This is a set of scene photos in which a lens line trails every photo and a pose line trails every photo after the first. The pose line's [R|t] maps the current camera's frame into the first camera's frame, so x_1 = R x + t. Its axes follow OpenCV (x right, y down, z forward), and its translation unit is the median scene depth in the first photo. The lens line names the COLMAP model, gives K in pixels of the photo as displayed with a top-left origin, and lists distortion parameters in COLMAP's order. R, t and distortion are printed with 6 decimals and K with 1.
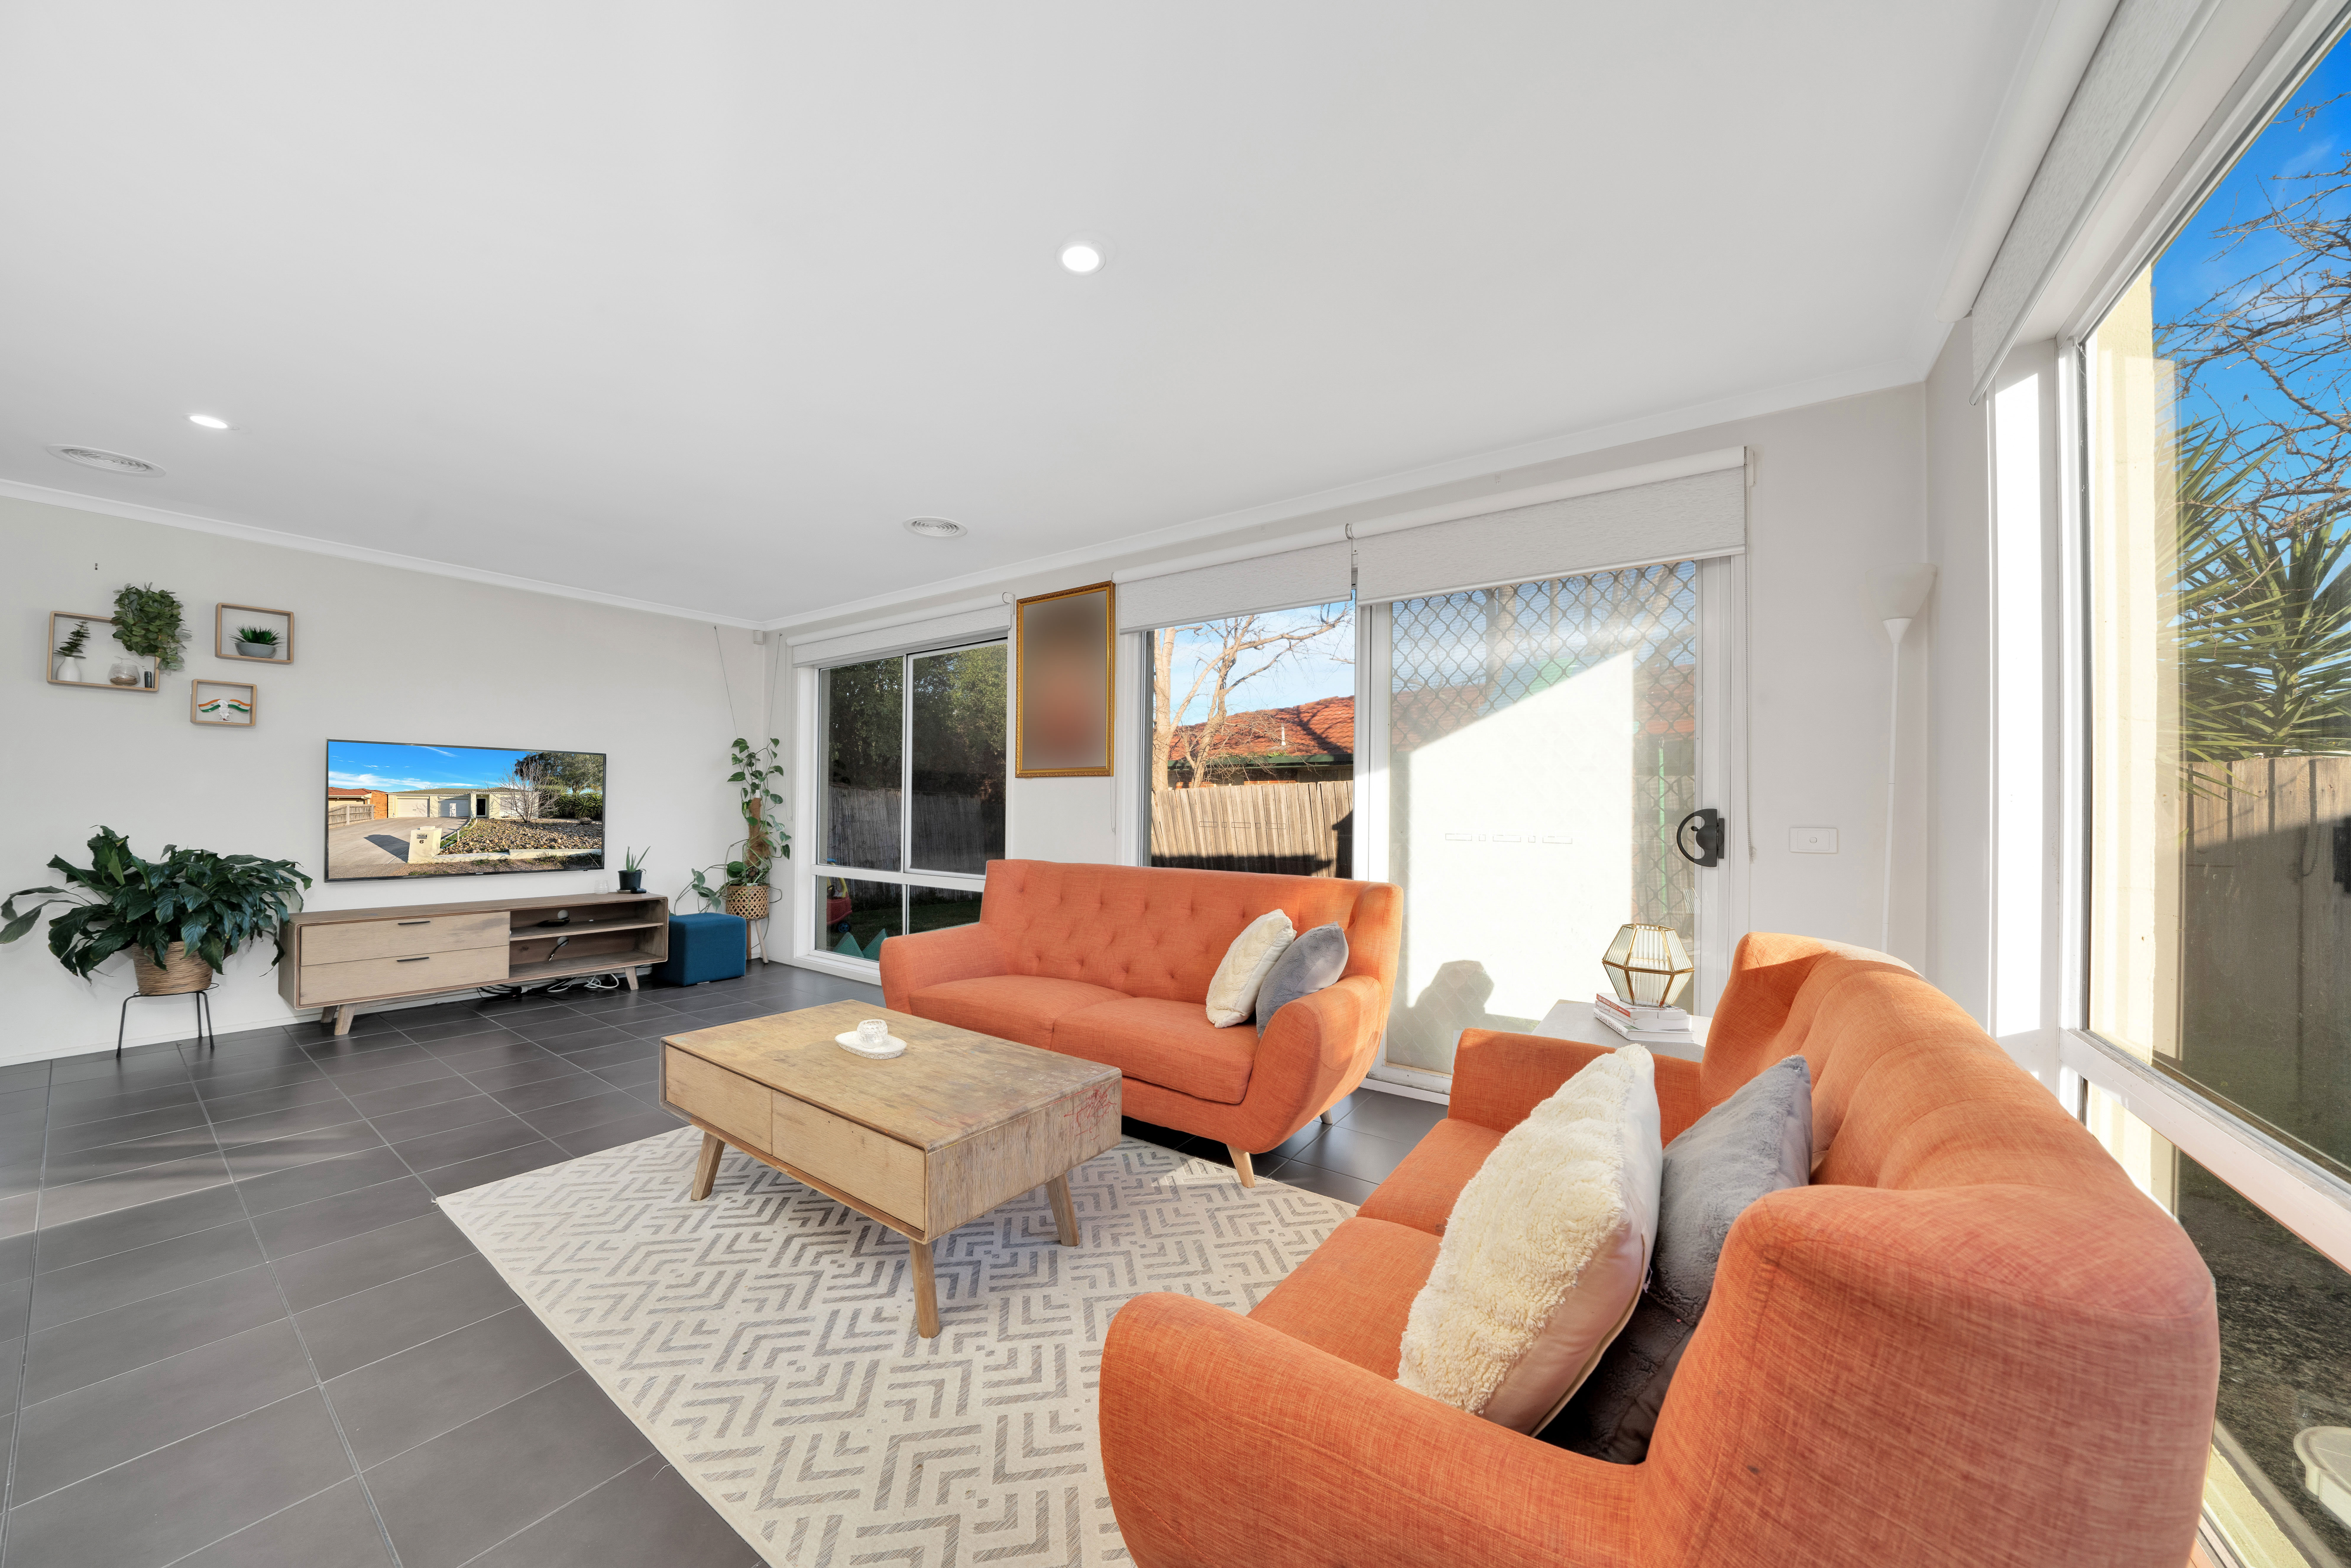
lens RADIAL K [[796.7, 0, 1164.1], [0, 796.7, 801.4], [0, 0, 1]] dist [-0.012976, 0.000272]
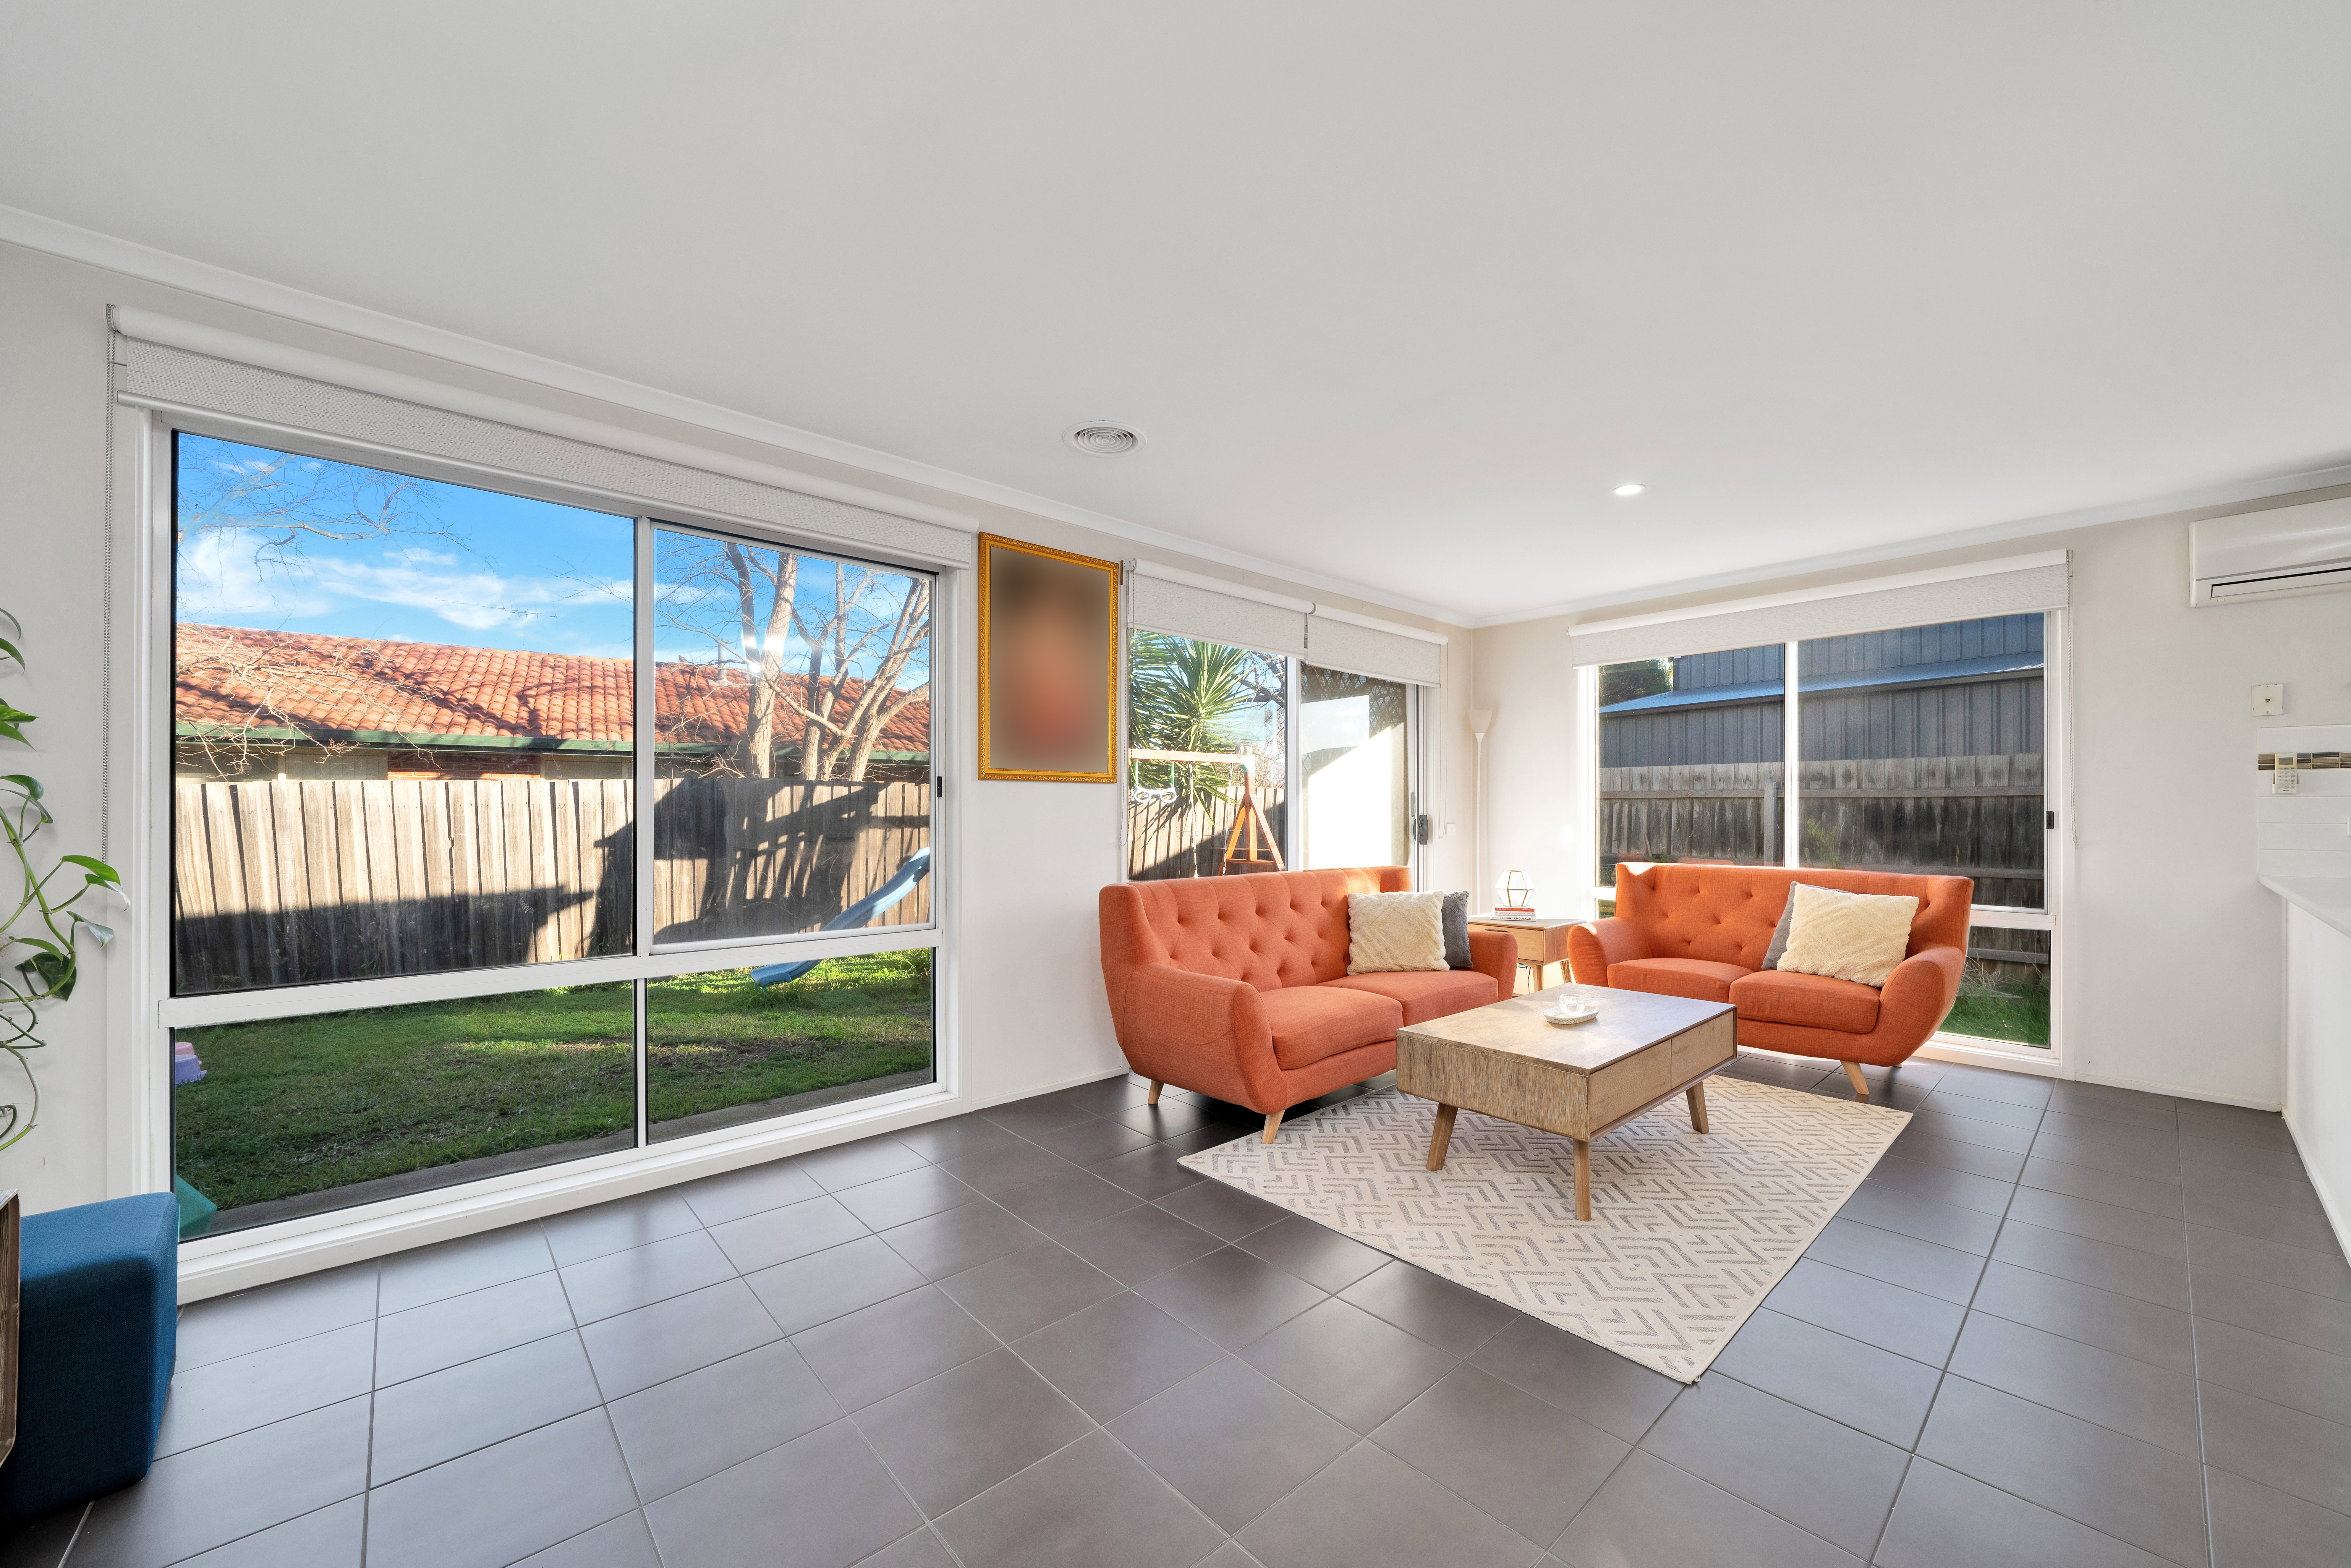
lens RADIAL K [[885.9, 0, 1201.4], [0, 885.9, 812.0], [0, 0, 1]] dist [0.002297, 0.000247]
pose [[0.216178, -0.008033, 0.976321, -1.255655], [-0.002551, 0.999958, 0.008792, -0.011634], [-0.976351, -0.004392, 0.216148, 0.872000]]
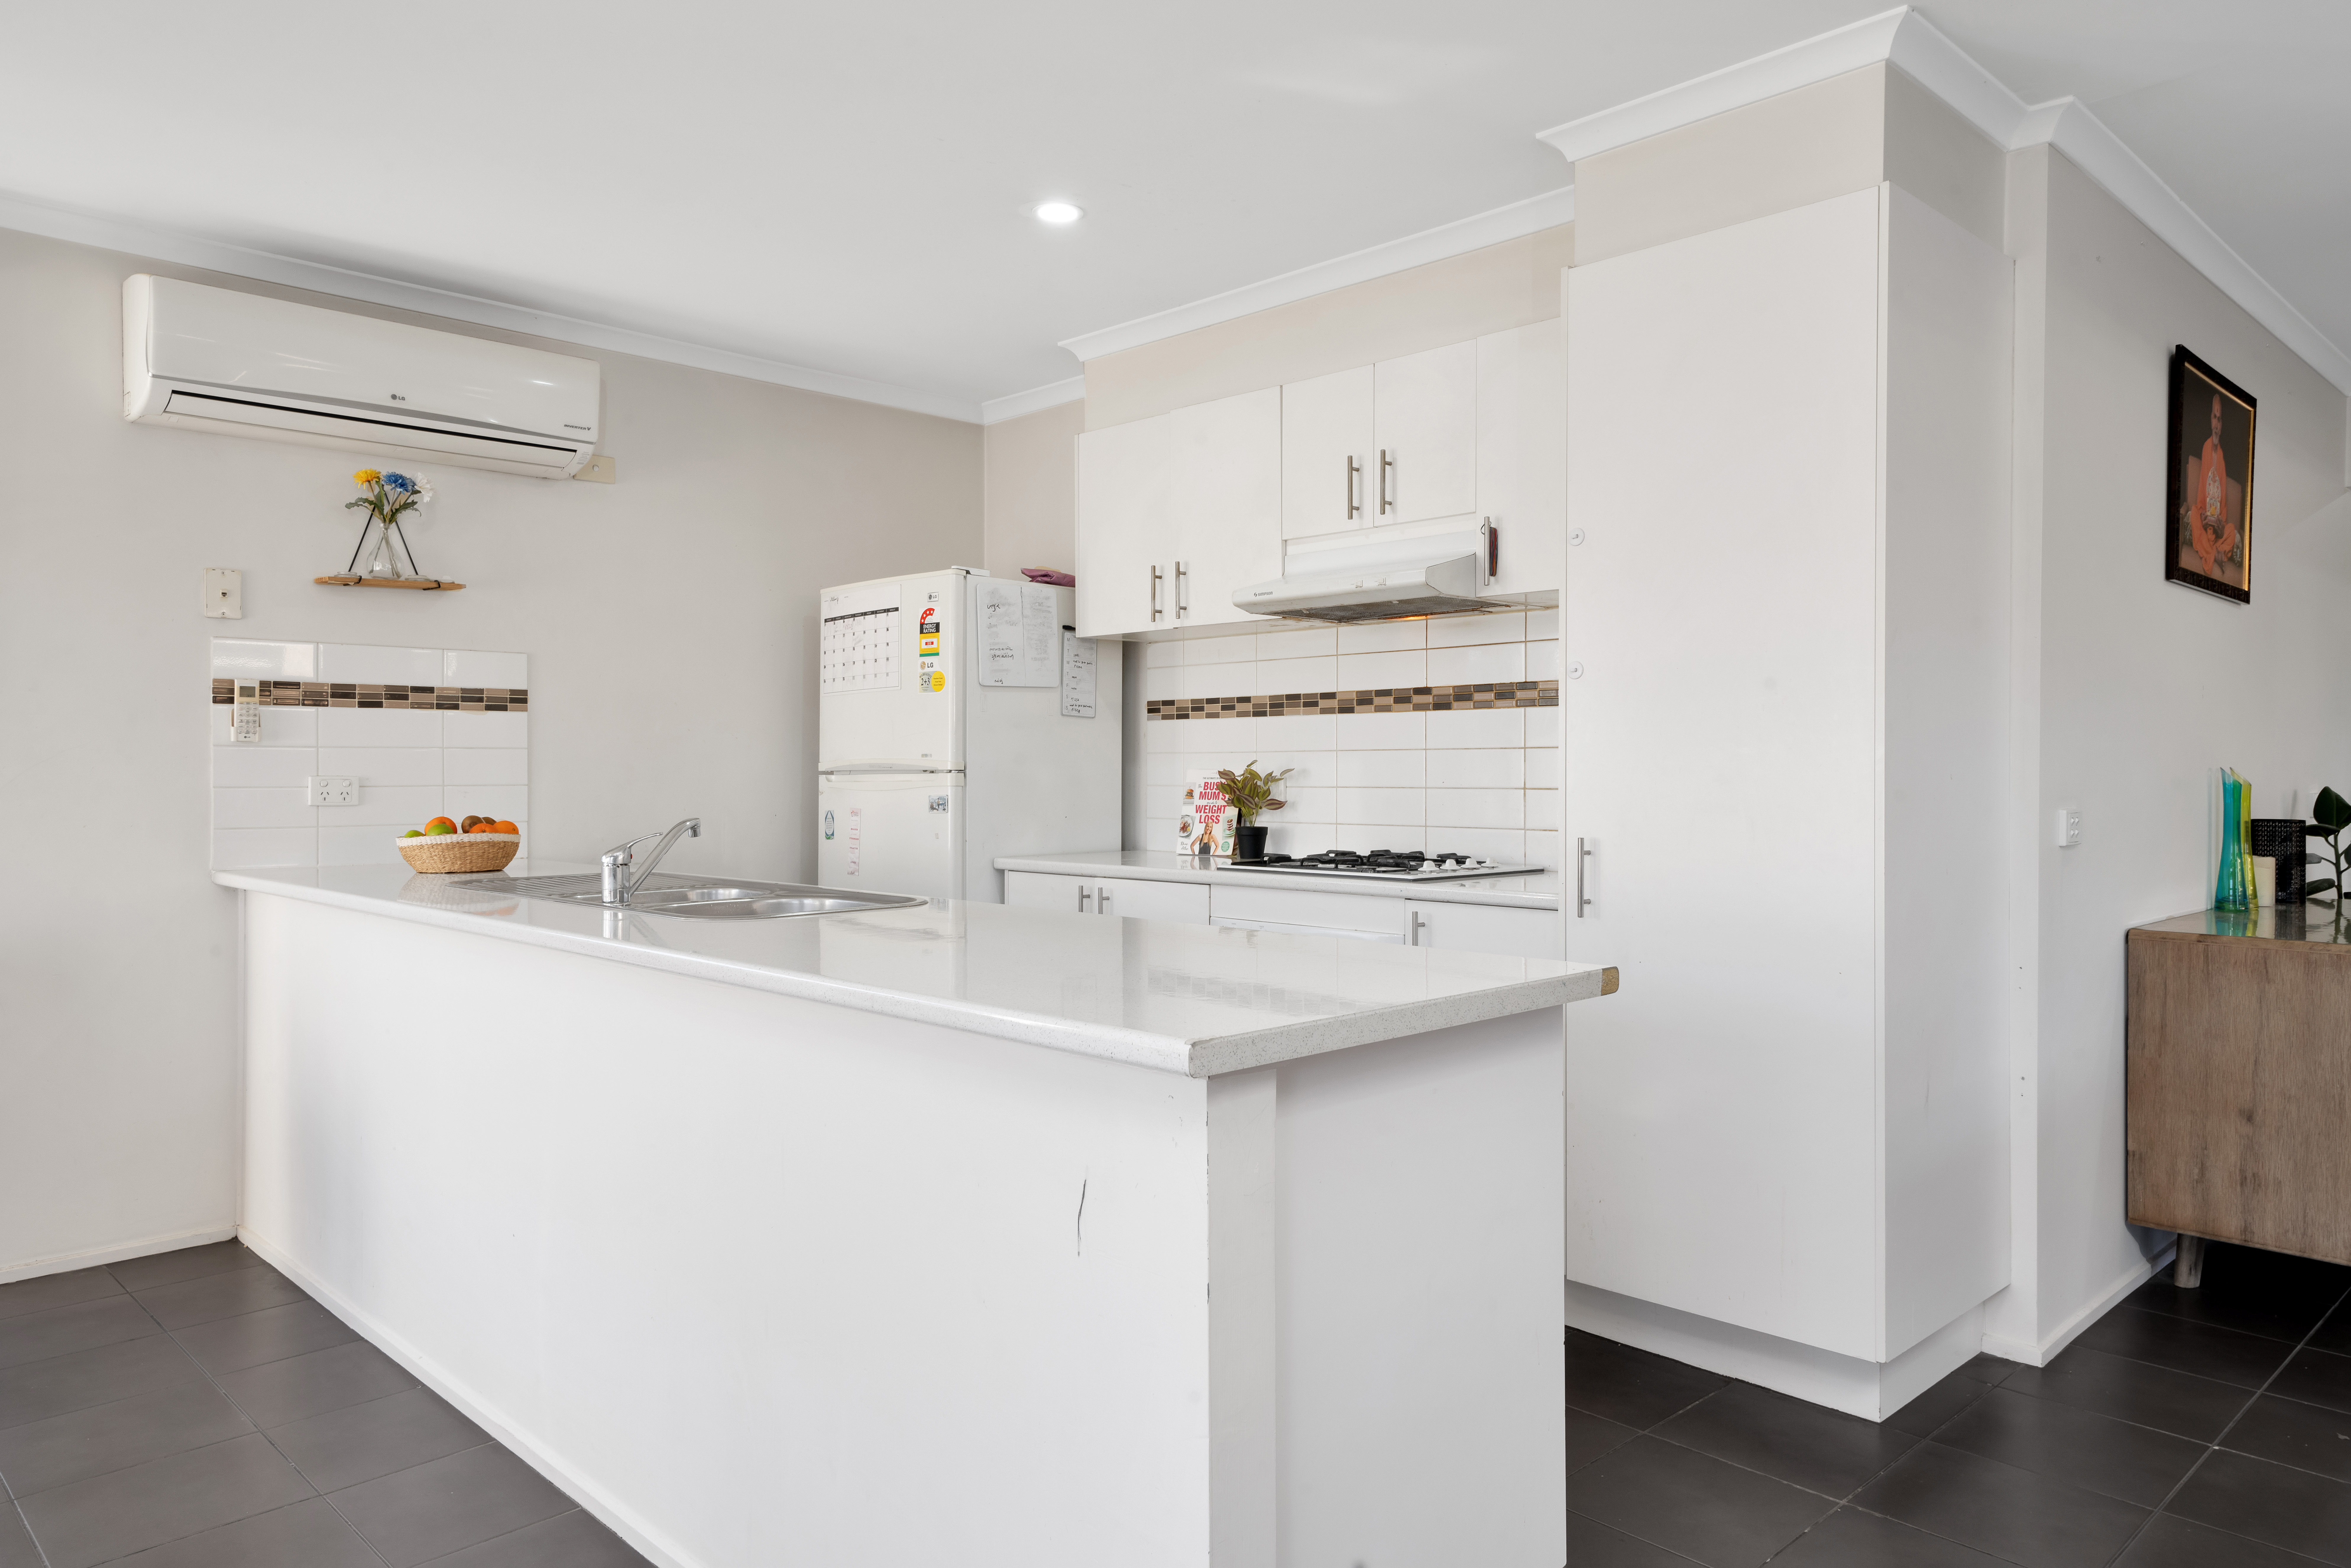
lens RADIAL K [[1552.7, 0, 1178.0], [0, 1552.7, 772.5], [0, 0, 1]] dist [0.031904, 0.001458]
pose [[-0.981492, -0.013255, 0.191044, -0.847516], [-0.013099, 0.999912, 0.002079, -0.016183], [-0.191055, -0.000462, -0.981579, 0.895025]]
